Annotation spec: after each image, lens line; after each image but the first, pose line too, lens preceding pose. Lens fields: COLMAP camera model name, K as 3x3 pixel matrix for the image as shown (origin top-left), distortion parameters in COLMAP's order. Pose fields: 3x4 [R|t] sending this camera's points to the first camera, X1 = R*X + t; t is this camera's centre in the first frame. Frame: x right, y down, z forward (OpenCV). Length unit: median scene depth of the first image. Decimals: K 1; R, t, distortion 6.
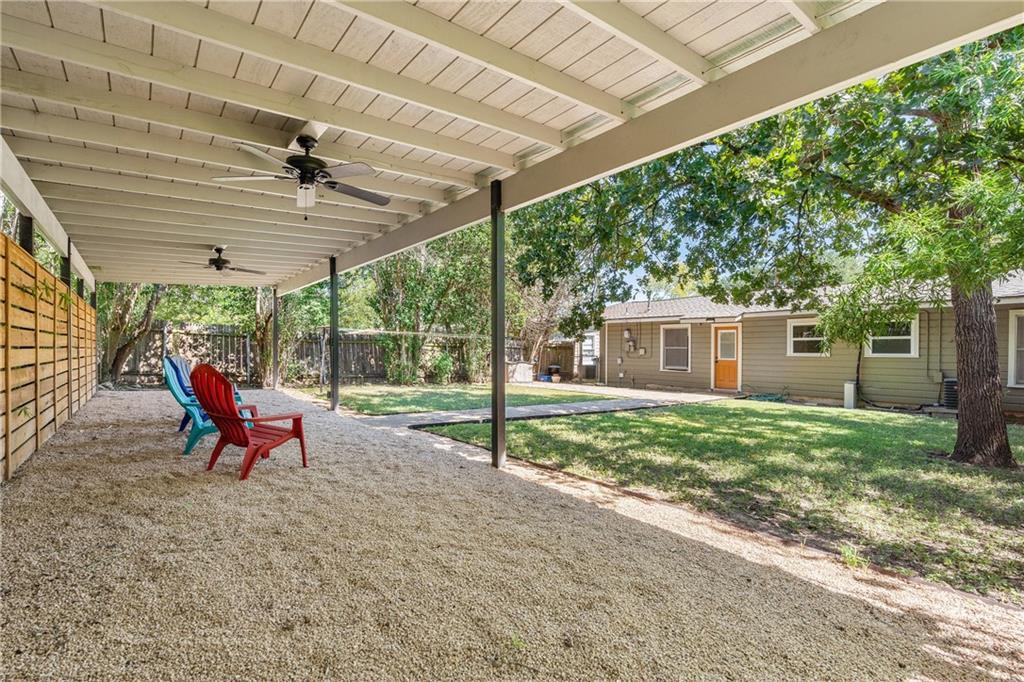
lens RADIAL K [[475.7, 0, 512.1], [0, 475.7, 357.9], [0, 0, 1]] dist [0.002094, 0.000941]
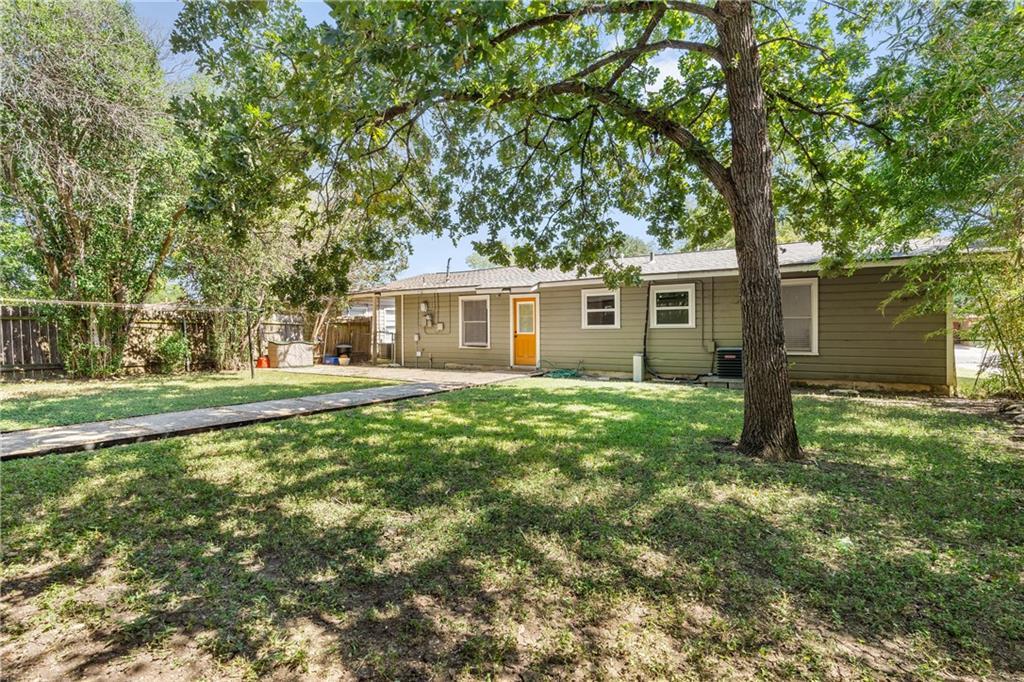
lens RADIAL K [[474.6, 0, 512.0], [0, 474.6, 341.0], [0, 0, 1]] dist [-0.001011, 0.000088]
pose [[0.940086, -0.024082, 0.340085, 0.150209], [0.020312, 0.999686, 0.014641, 0.004756], [-0.340331, -0.006856, 0.940281, 0.192181]]
